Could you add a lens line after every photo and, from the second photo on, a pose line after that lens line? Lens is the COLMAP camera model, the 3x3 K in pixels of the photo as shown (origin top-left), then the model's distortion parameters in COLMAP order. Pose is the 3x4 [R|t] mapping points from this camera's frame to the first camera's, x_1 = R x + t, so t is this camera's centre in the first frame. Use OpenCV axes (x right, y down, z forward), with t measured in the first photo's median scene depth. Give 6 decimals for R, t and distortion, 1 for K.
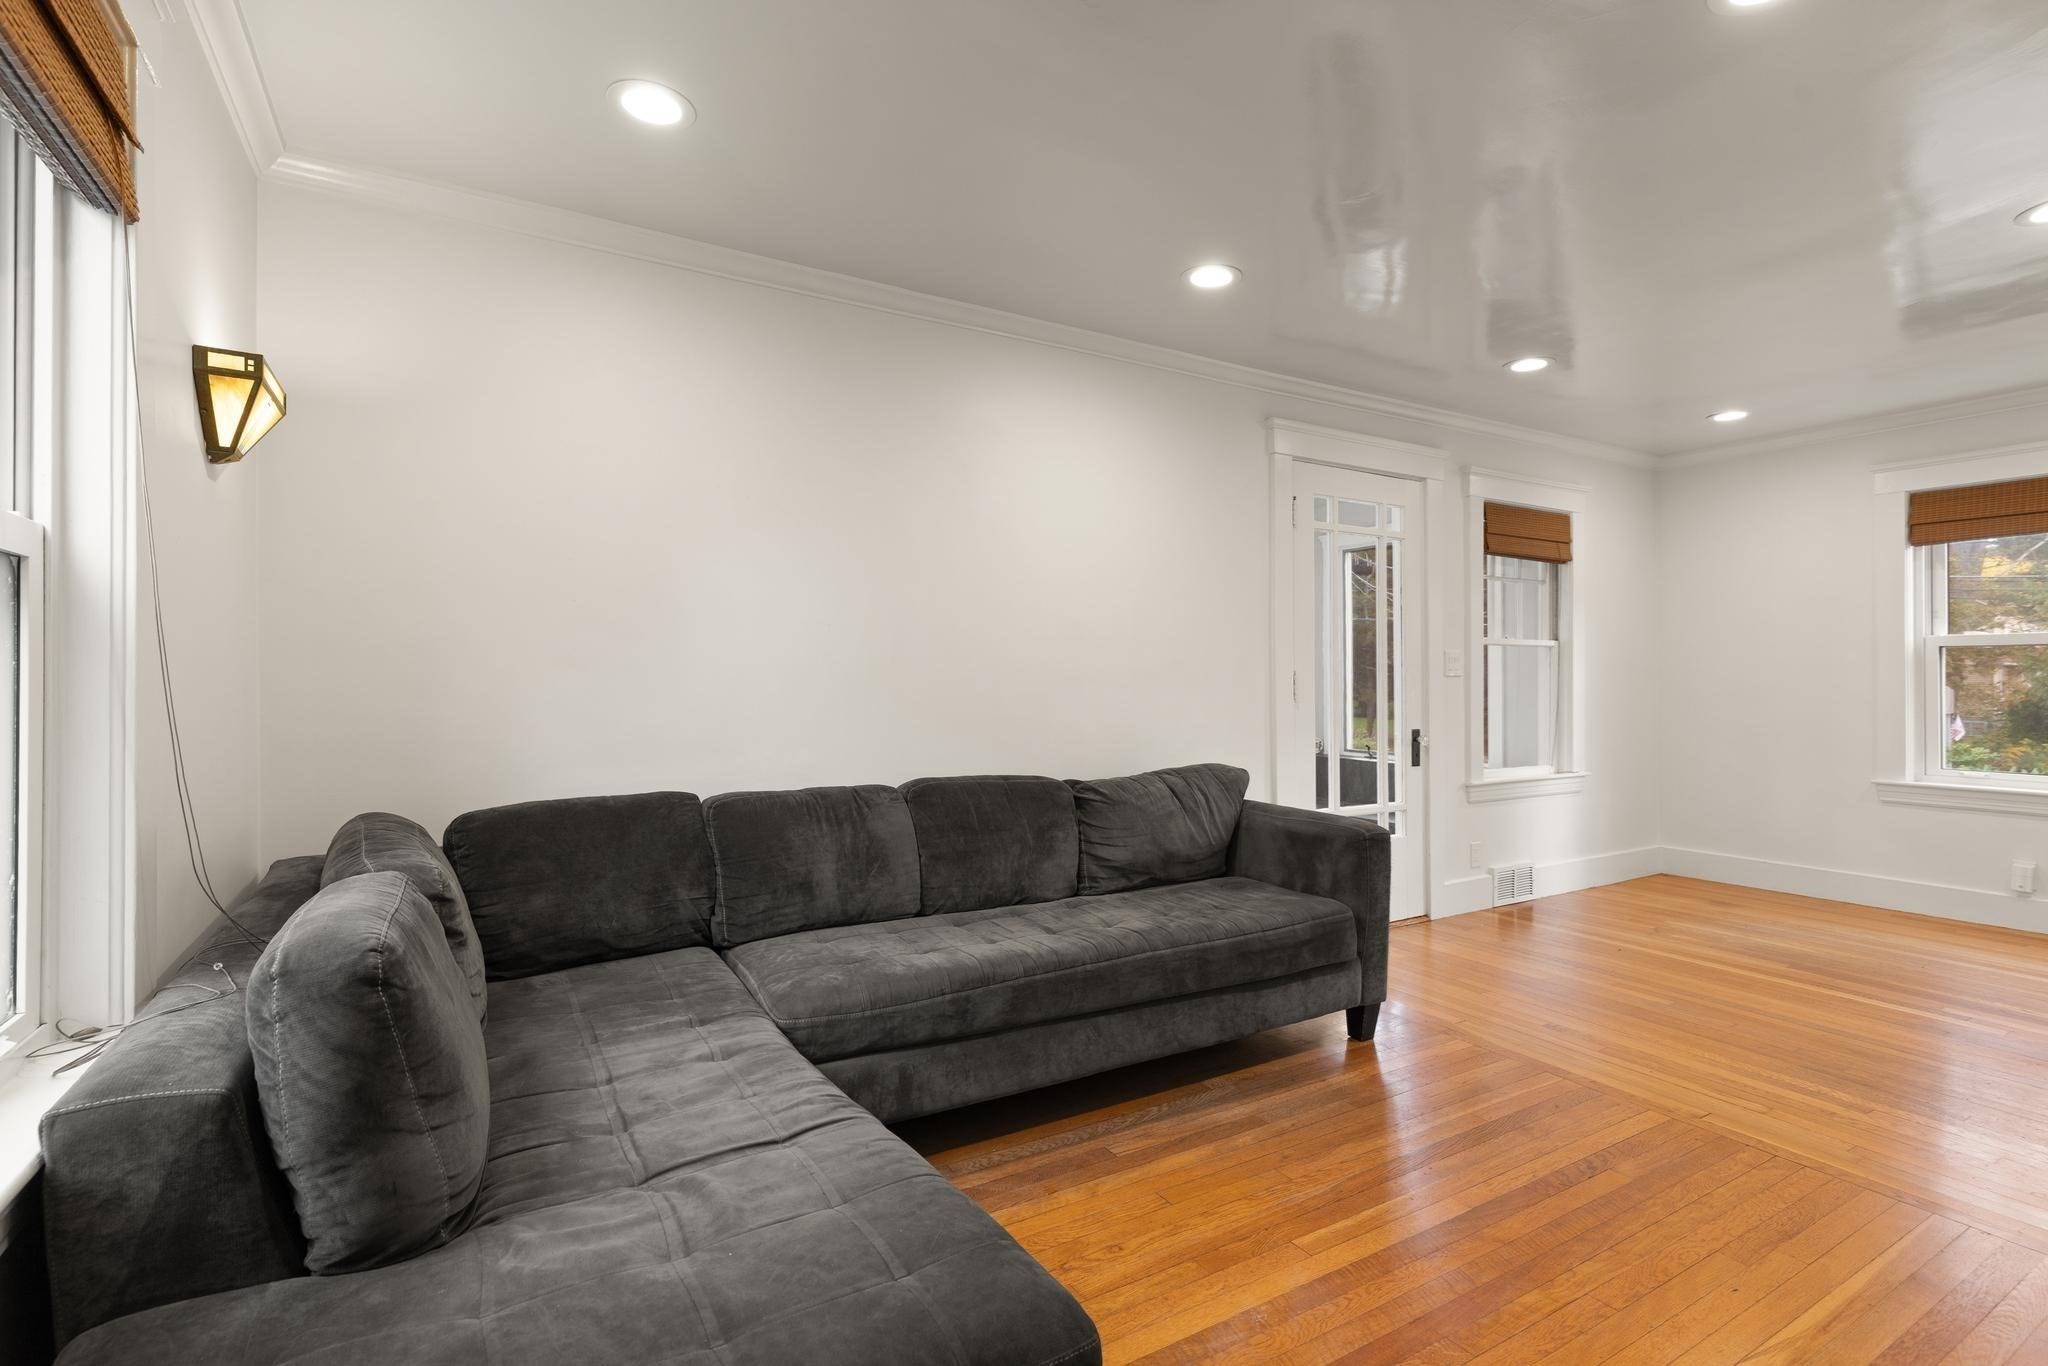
lens RADIAL K [[954.6, 0, 1025.7], [0, 954.6, 664.4], [0, 0, 1]] dist [0.002296, 0.001733]
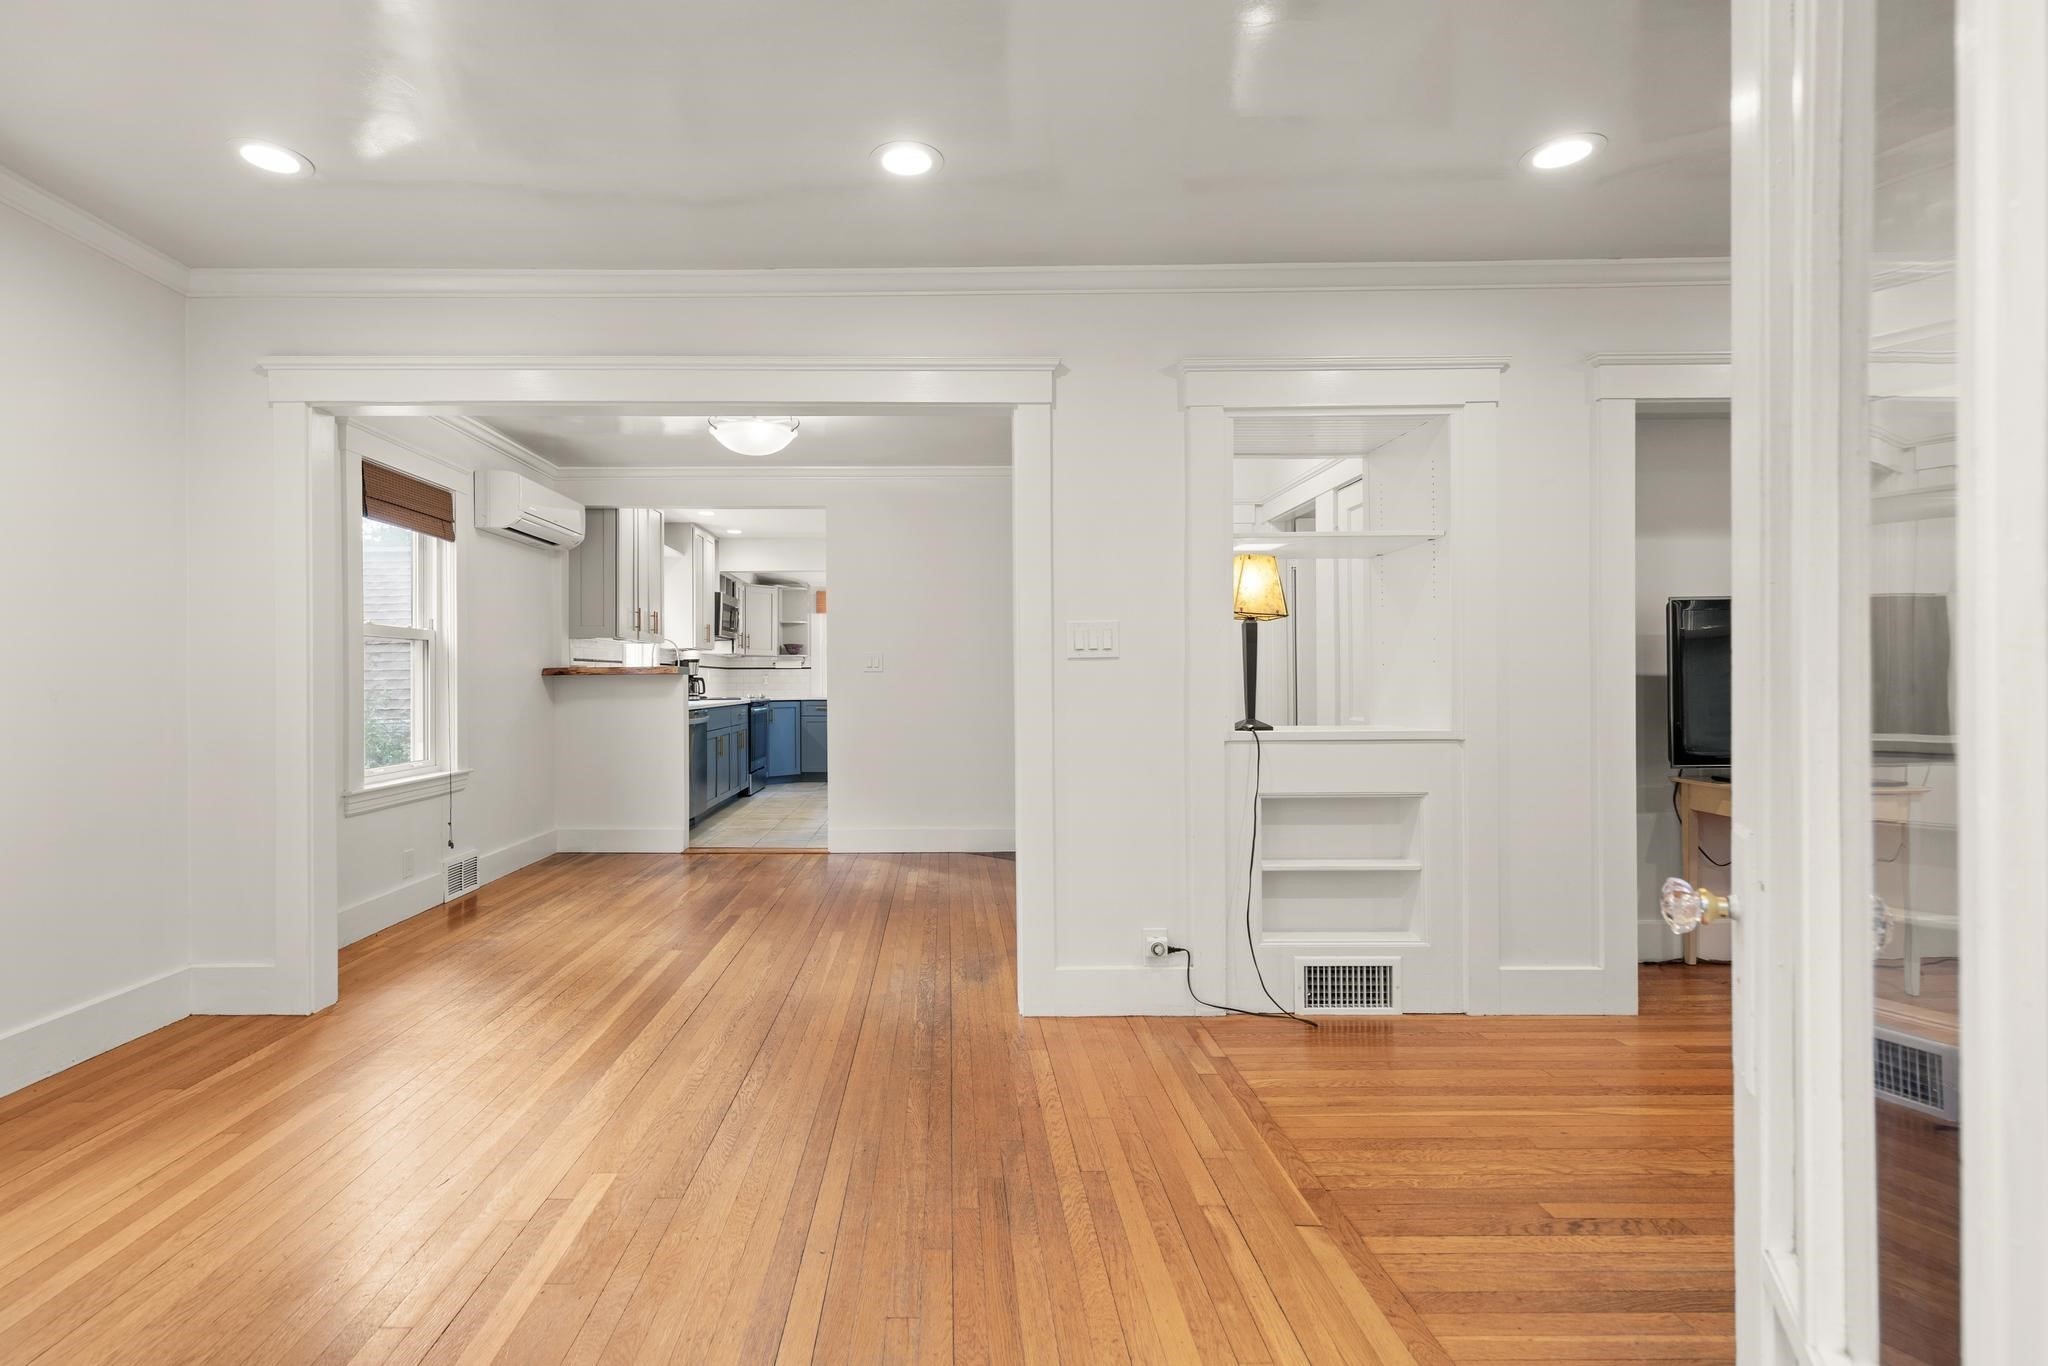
lens RADIAL K [[954.6, 0, 928.1], [0, 954.6, 678.7], [0, 0, 1]] dist [0.002296, 0.001733]
pose [[-0.855435, 0.004680, 0.517889, 0.307093], [0.002508, 0.999985, -0.004895, 0.023389], [-0.517904, -0.002888, -0.855434, 0.963304]]
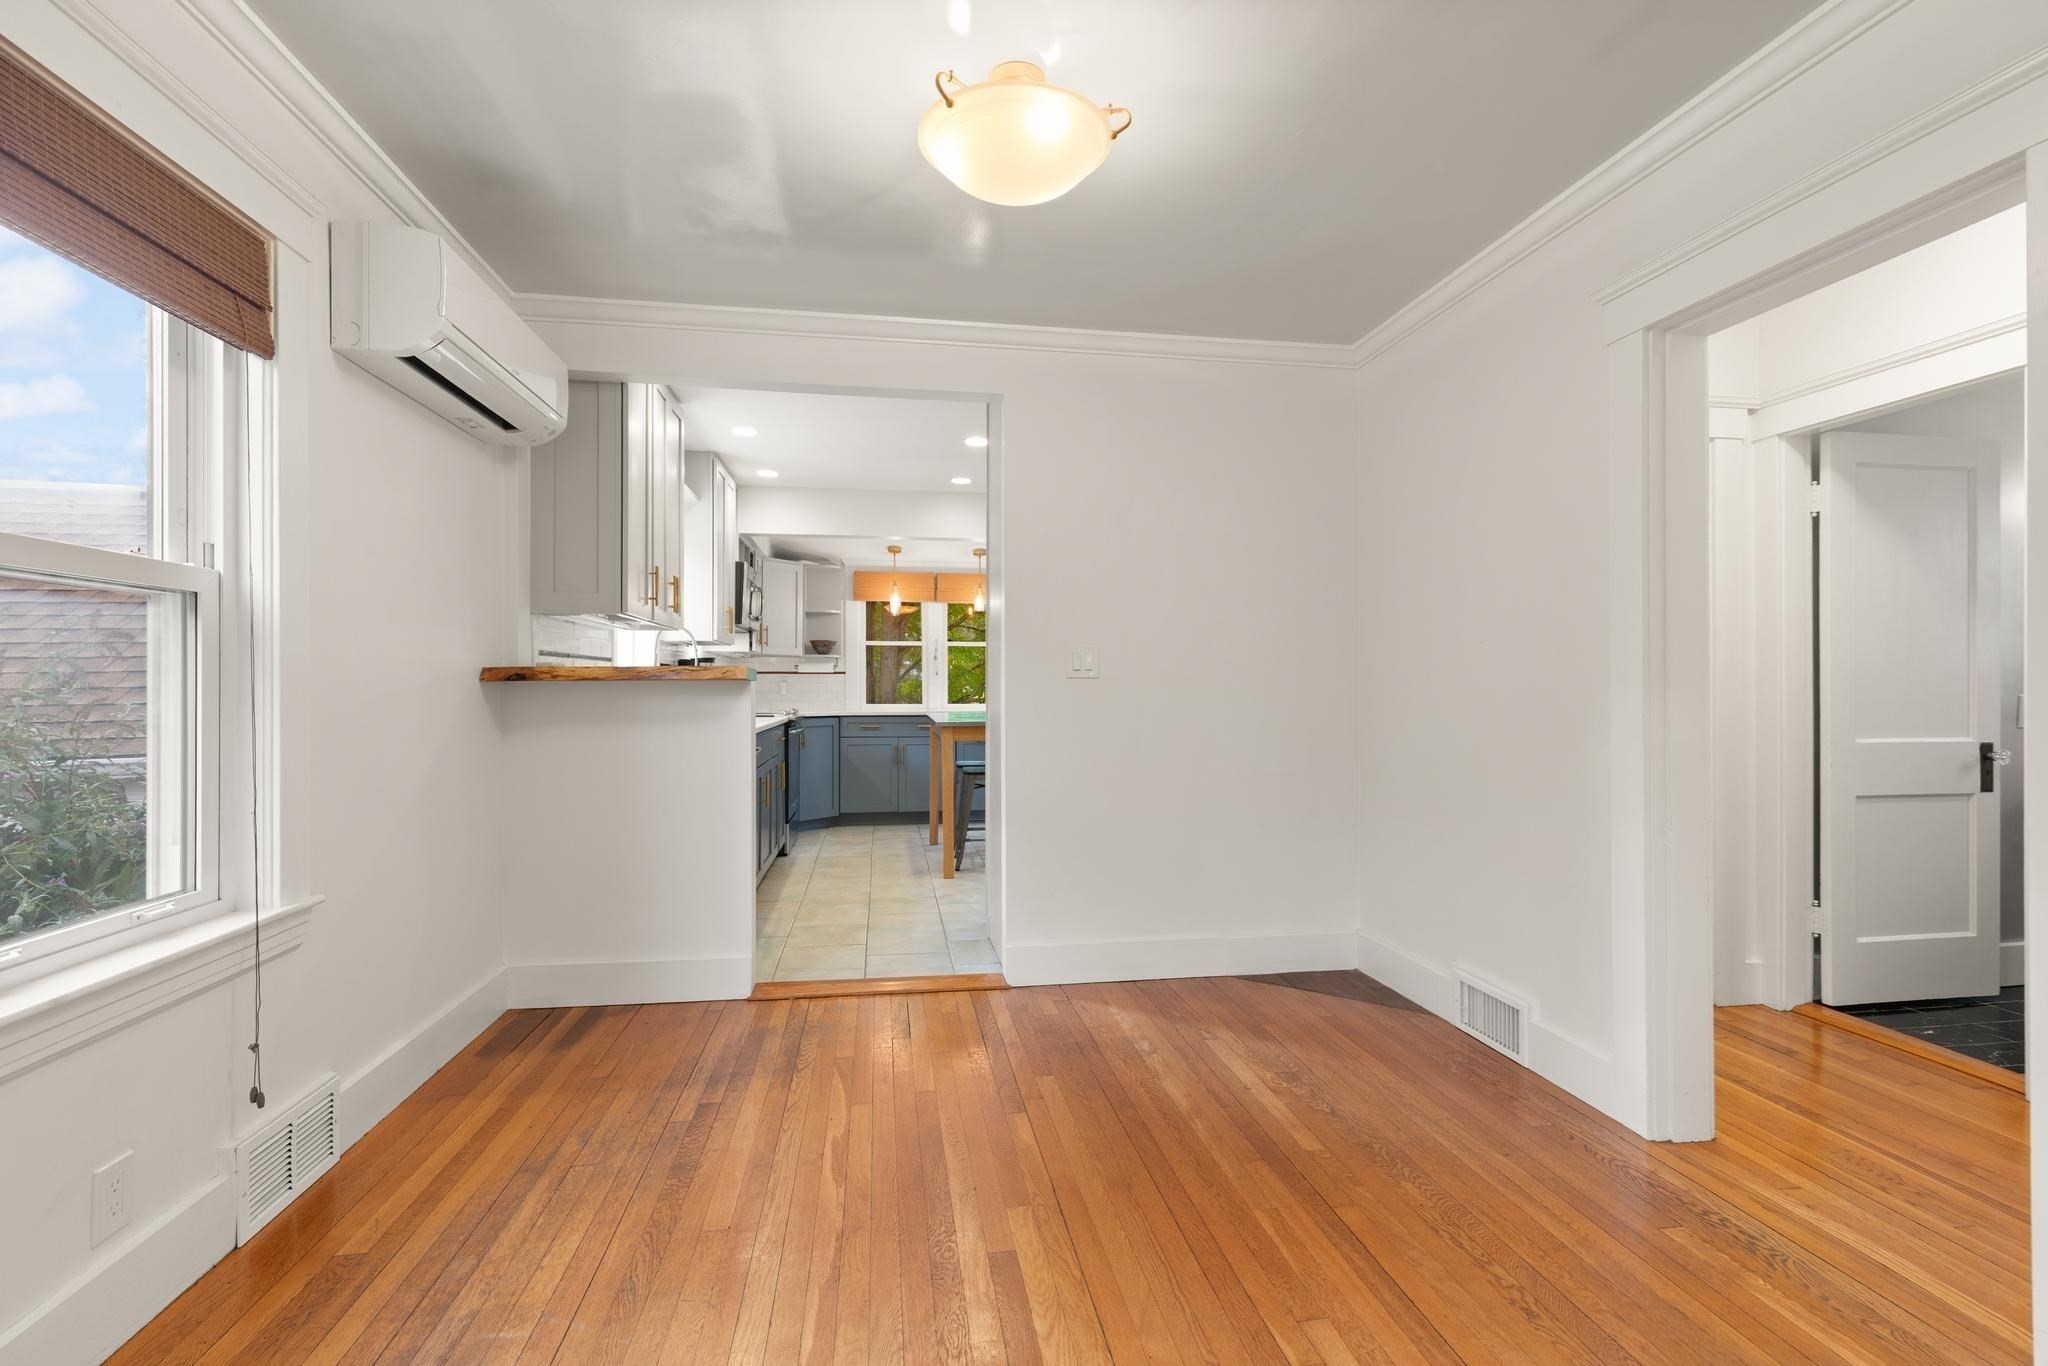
lens RADIAL K [[954.6, 0, 1018.8], [0, 954.6, 689.4], [0, 0, 1]] dist [0.002296, 0.001733]
pose [[-0.928137, -0.003157, 0.372226, 0.811454], [-0.004211, 0.999989, -0.002021, 0.016947], [-0.372216, -0.003443, -0.928140, 0.617400]]
